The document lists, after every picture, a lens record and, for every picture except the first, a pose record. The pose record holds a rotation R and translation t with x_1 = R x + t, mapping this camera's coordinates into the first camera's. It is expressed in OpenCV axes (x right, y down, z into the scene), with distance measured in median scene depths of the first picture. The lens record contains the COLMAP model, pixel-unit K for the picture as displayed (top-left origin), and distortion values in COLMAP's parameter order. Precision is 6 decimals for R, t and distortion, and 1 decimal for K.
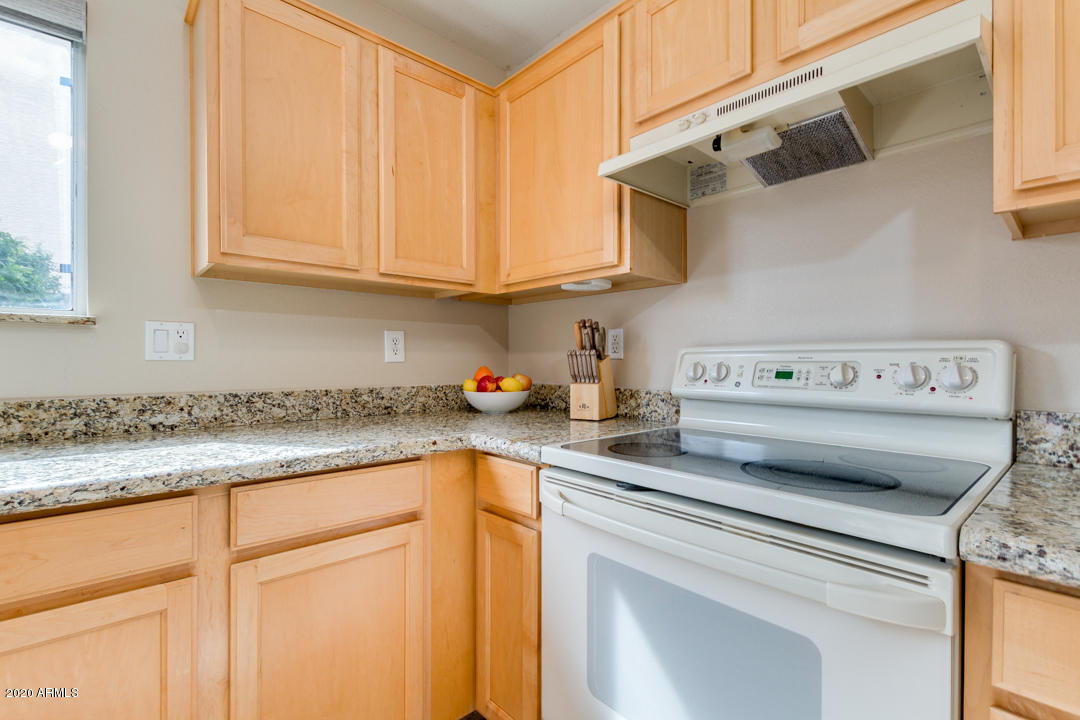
lens RADIAL K [[503.4, 0, 543.6], [0, 503.4, 357.8], [0, 0, 1]] dist [0.002816, -0.000023]
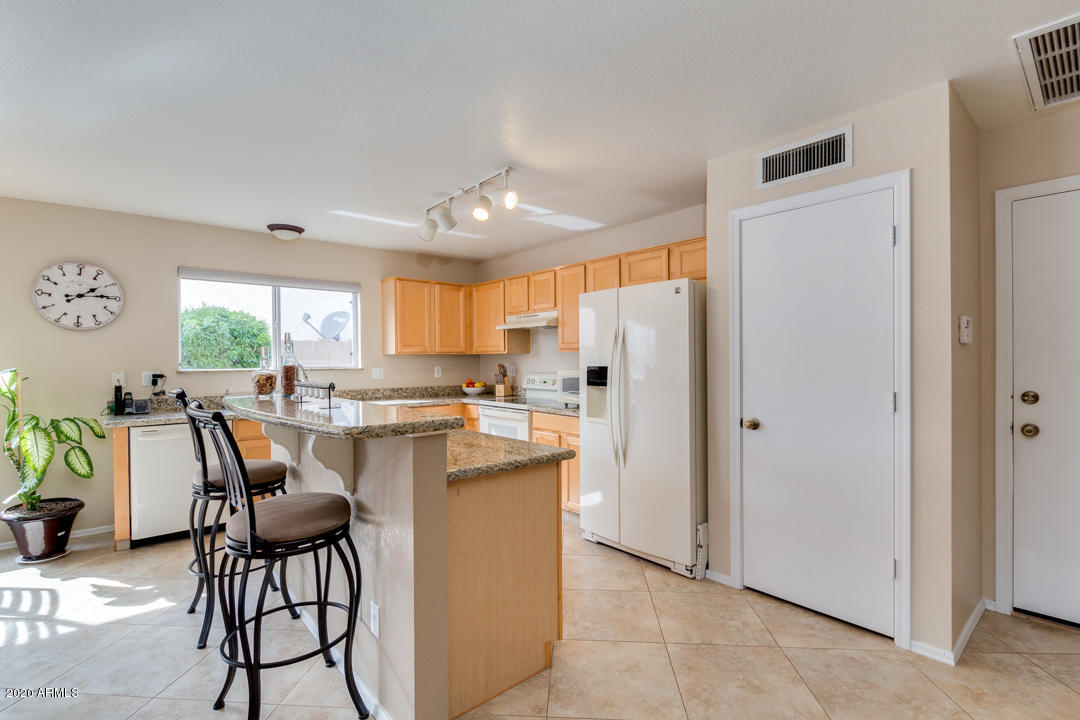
lens RADIAL K [[518.3, 0, 540.0], [0, 518.3, 360.0], [0, 0, 1]] dist [0.000429, -0.000706]
pose [[0.999518, -0.007768, -0.030041, 0.426384], [0.007992, 0.999941, 0.007334, -0.123259], [0.029983, -0.007571, 0.999522, -2.205939]]
